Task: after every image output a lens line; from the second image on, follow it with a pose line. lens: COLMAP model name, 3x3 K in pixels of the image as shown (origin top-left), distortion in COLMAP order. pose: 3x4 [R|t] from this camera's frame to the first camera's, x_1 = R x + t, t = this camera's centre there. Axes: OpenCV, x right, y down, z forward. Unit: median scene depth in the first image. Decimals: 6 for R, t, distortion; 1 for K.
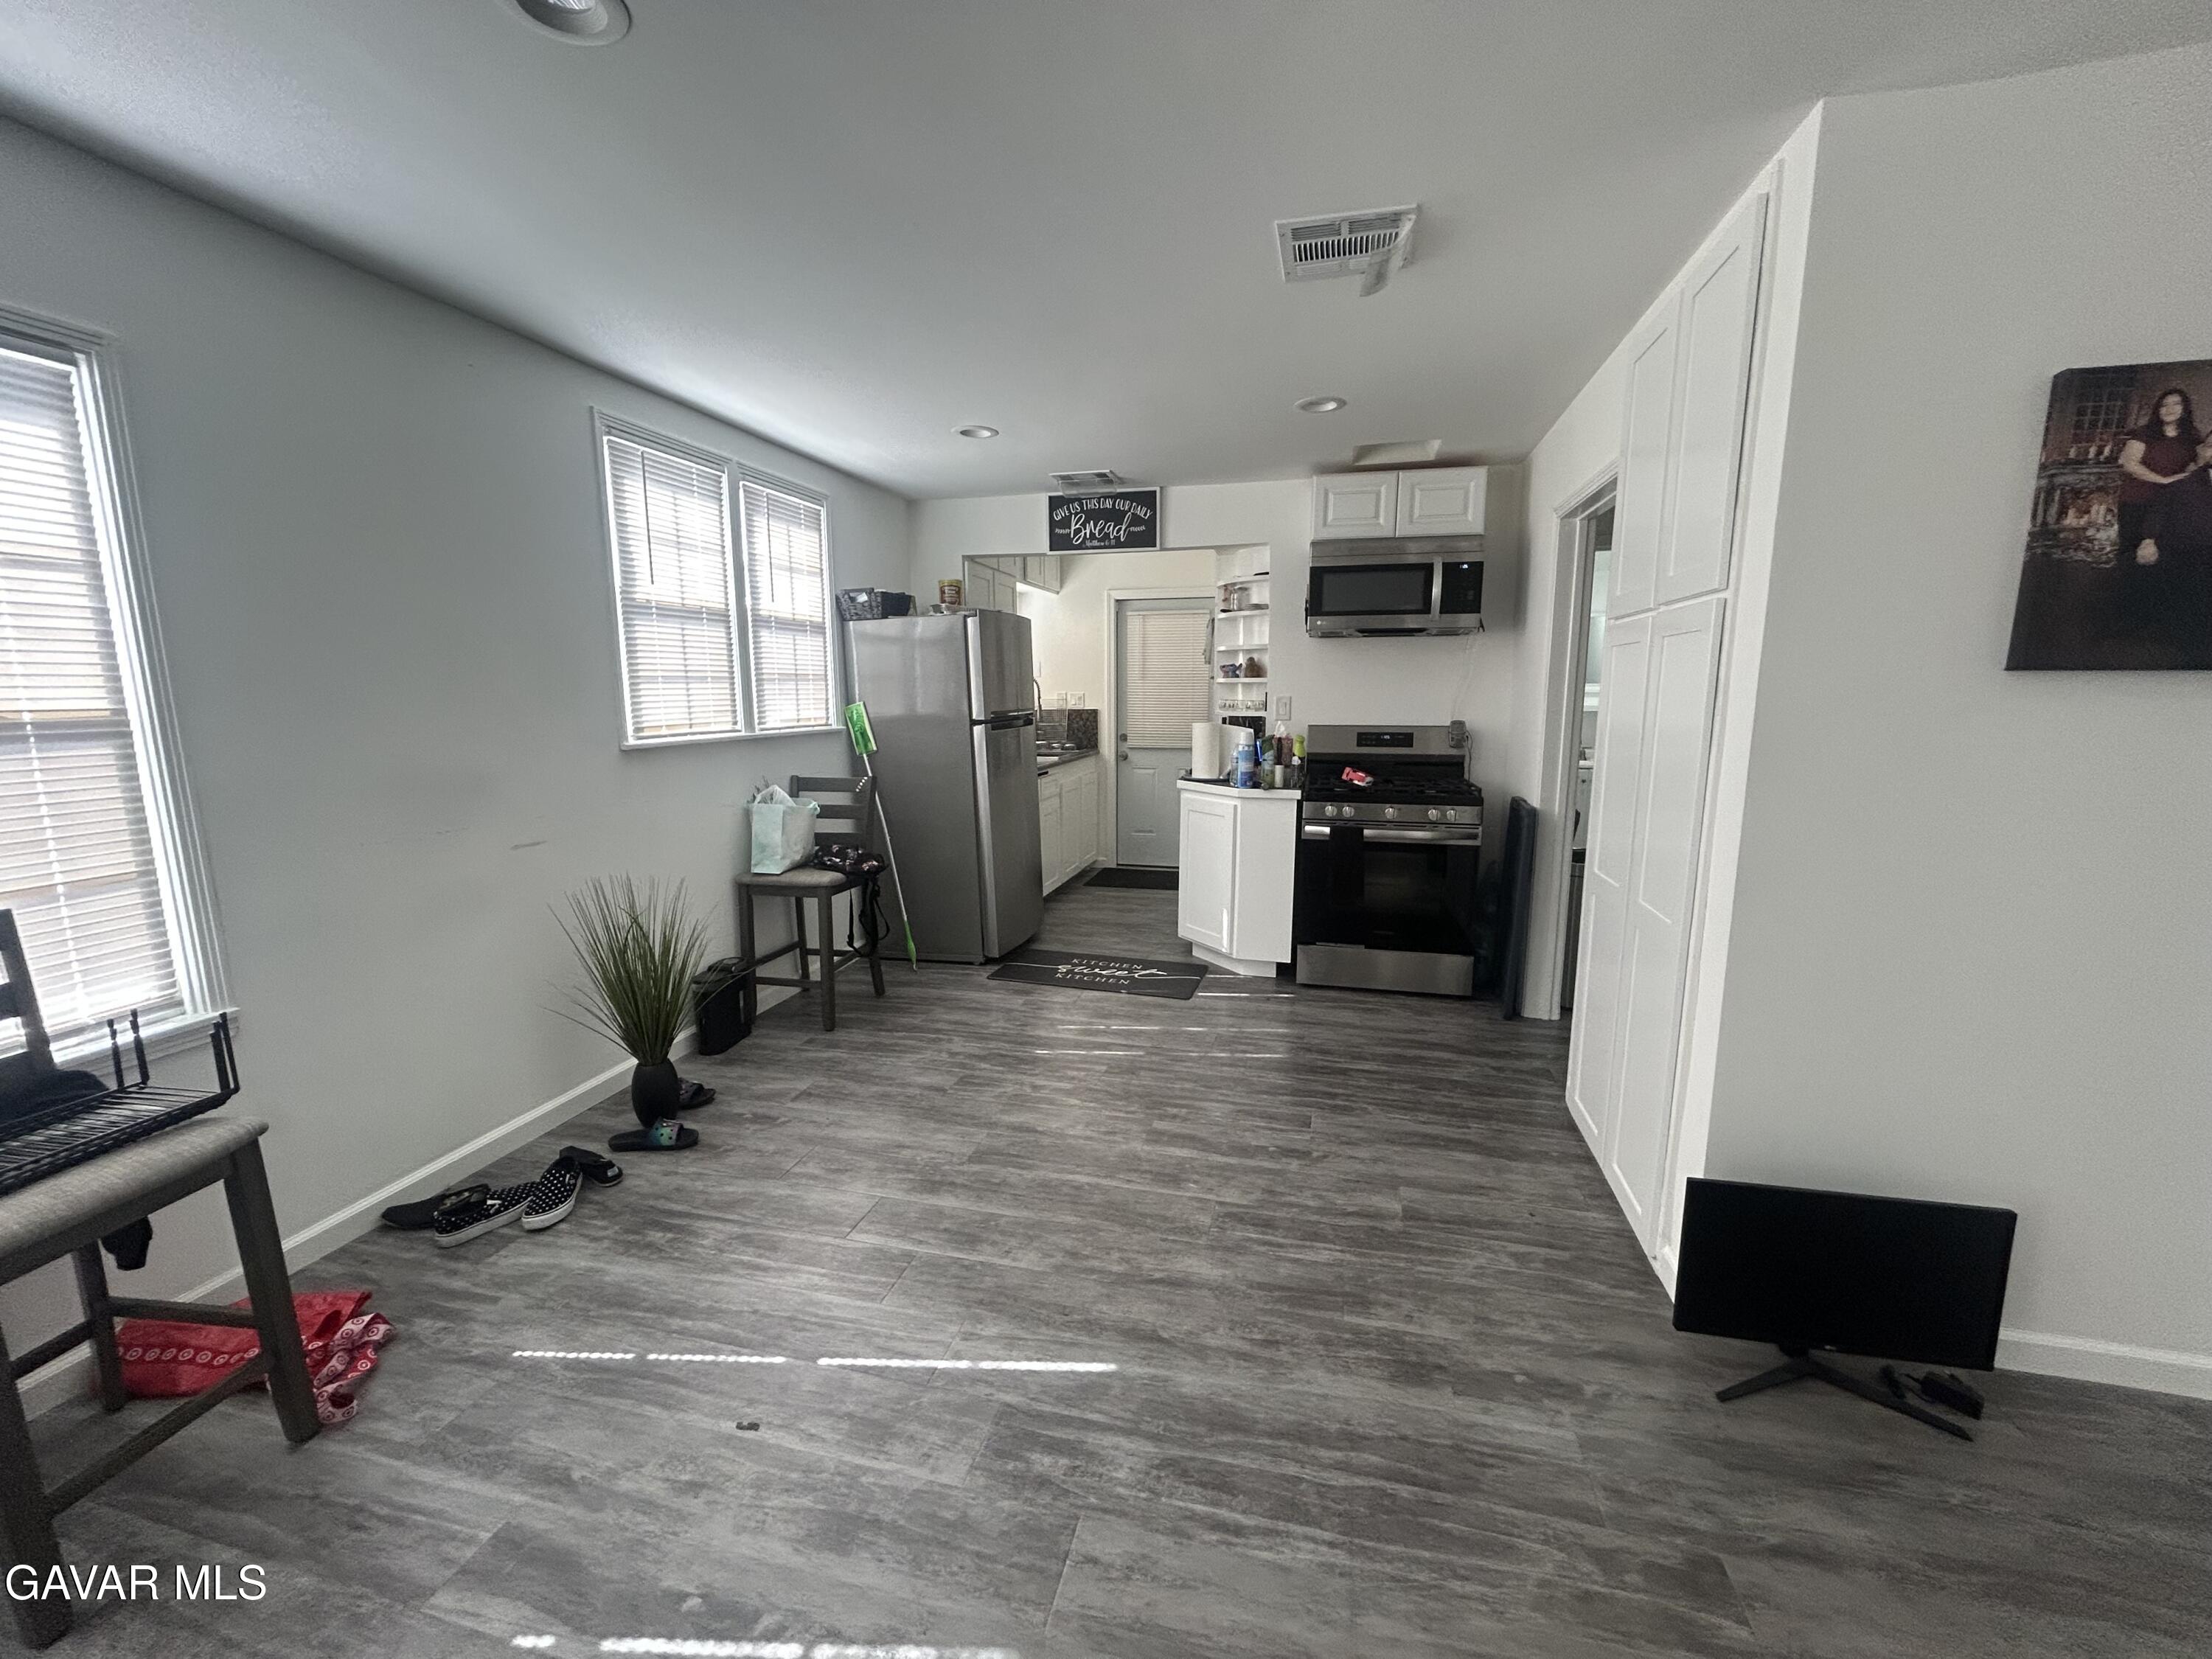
lens RADIAL K [[899.3, 0, 1116.3], [0, 899.3, 835.7], [0, 0, 1]] dist [-0.001361, 0.000595]
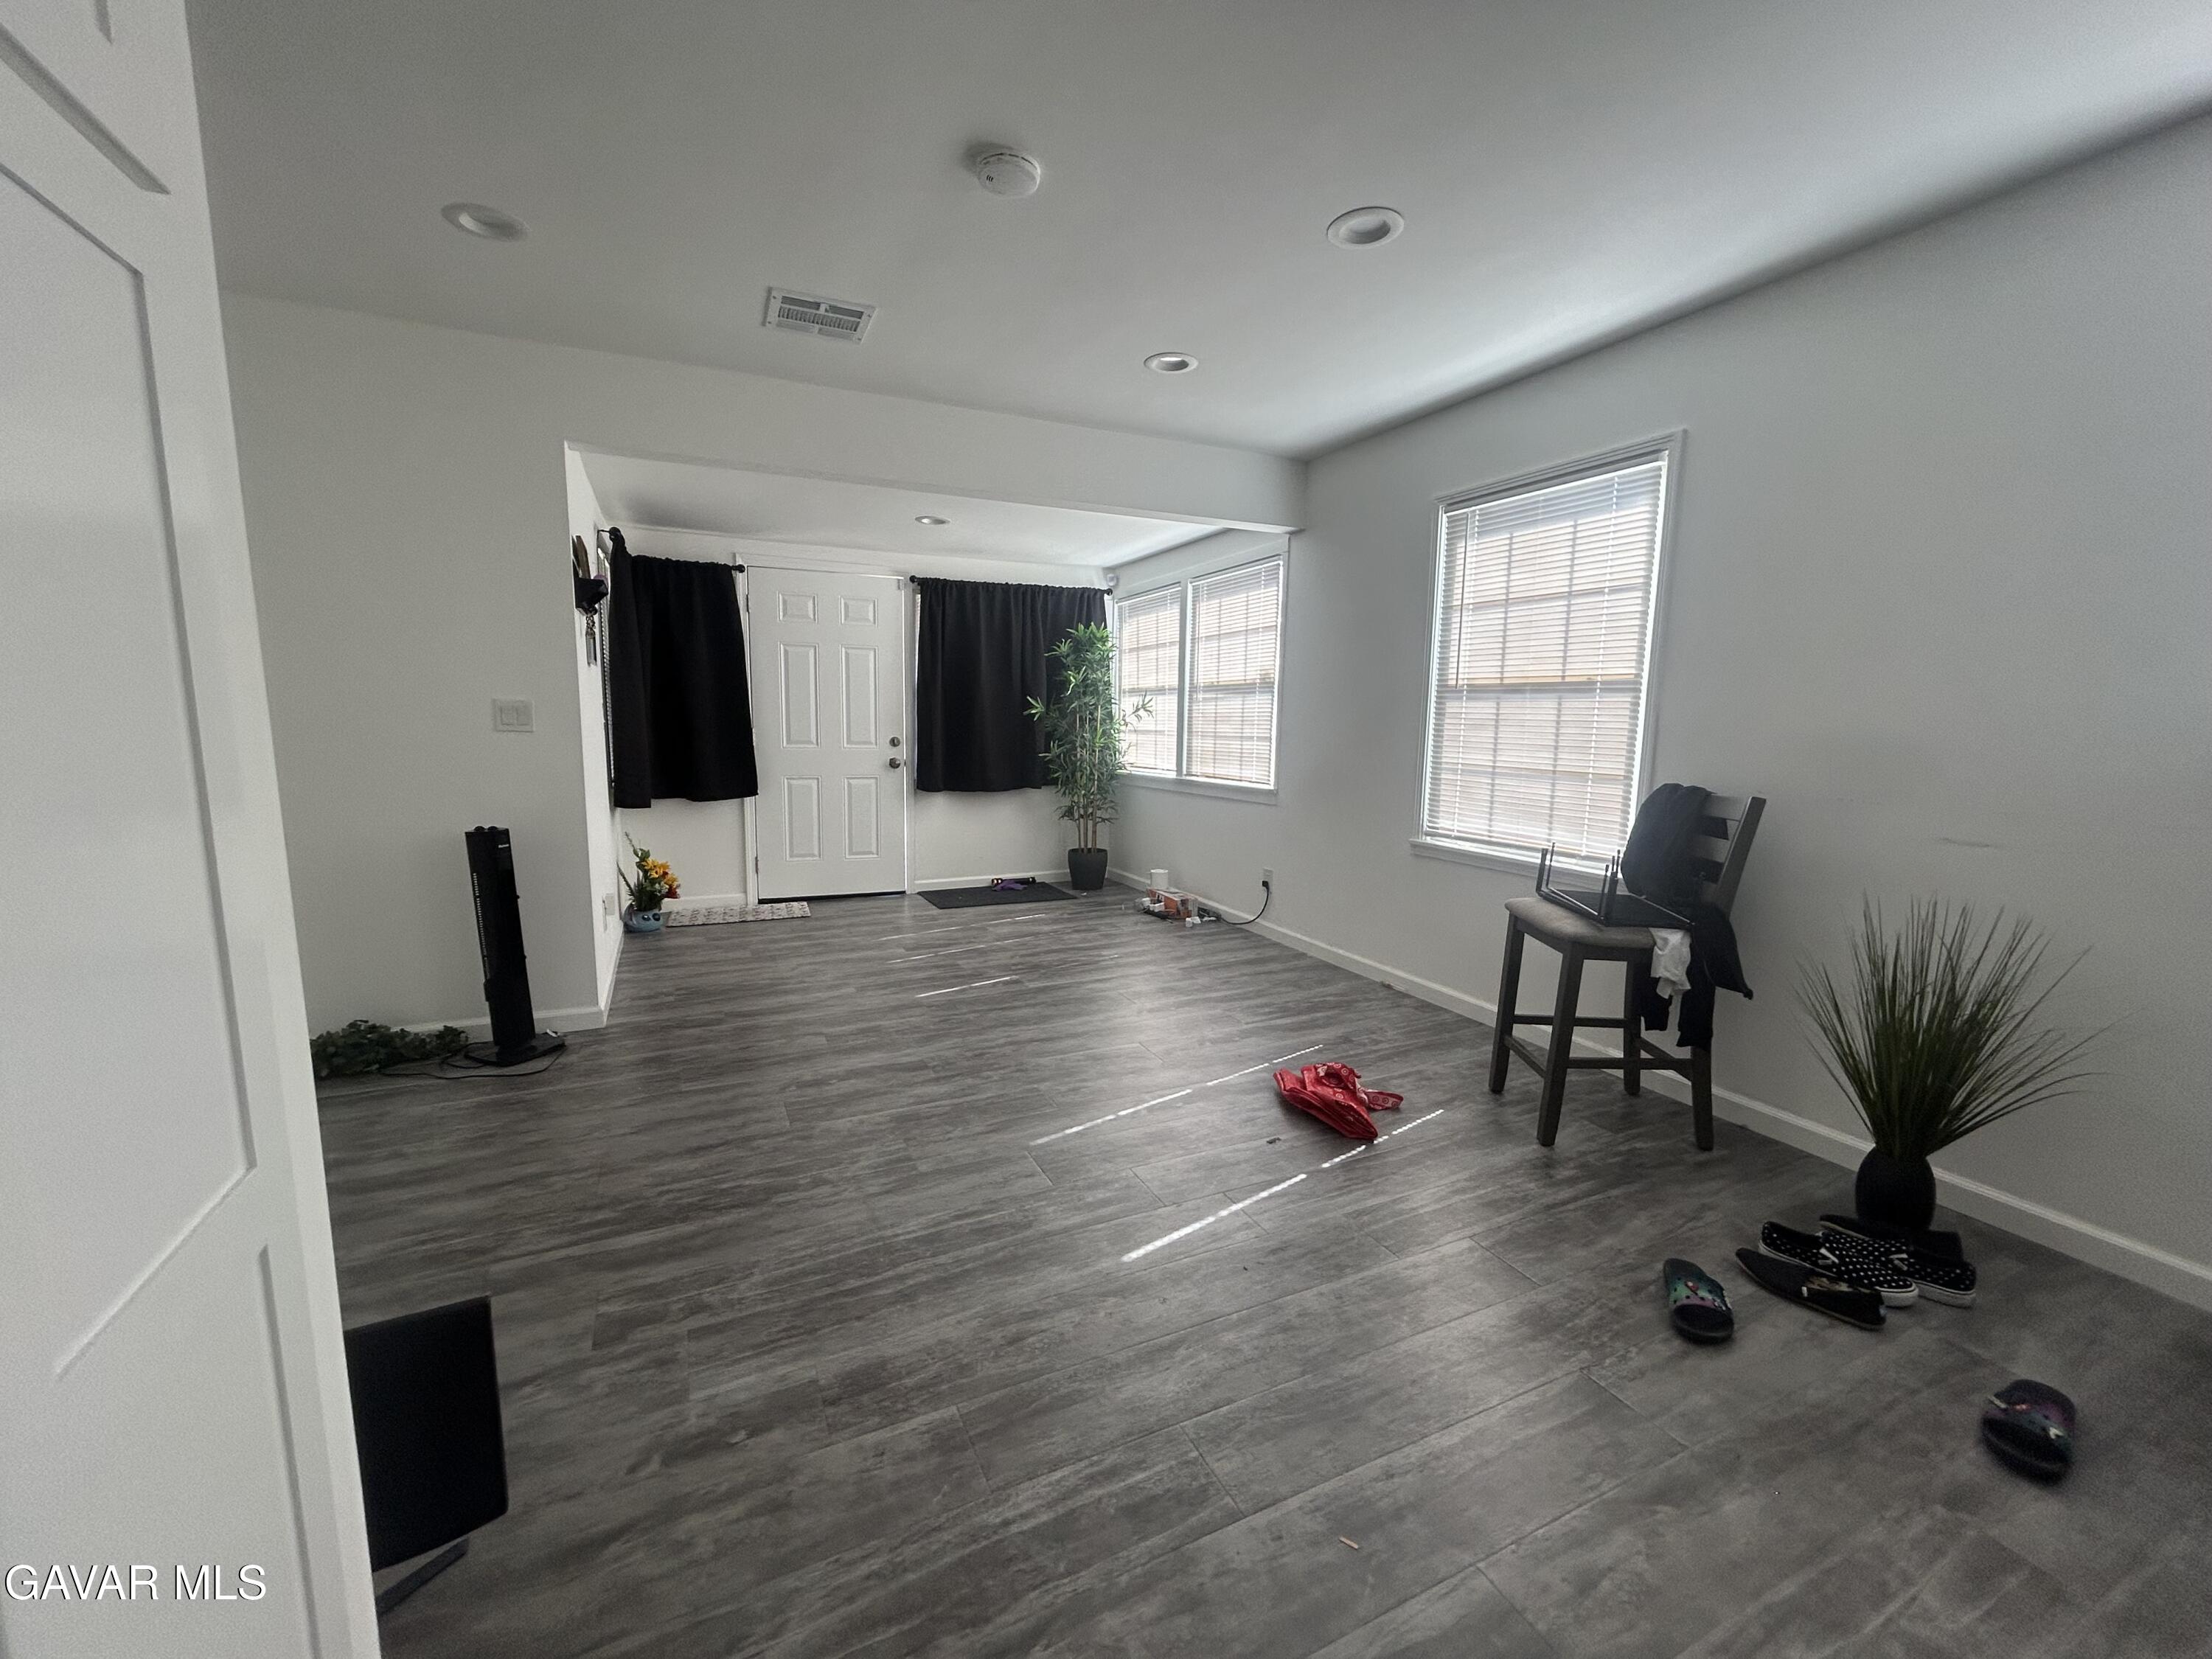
lens RADIAL K [[899.3, 0, 1110.8], [0, 899.3, 835.9], [0, 0, 1]] dist [-0.001361, 0.000595]
pose [[-0.770211, 0.085535, -0.632028, 0.685419], [-0.106084, 0.959981, 0.259195, -0.186979], [0.628905, 0.266683, -0.730314, 1.732508]]
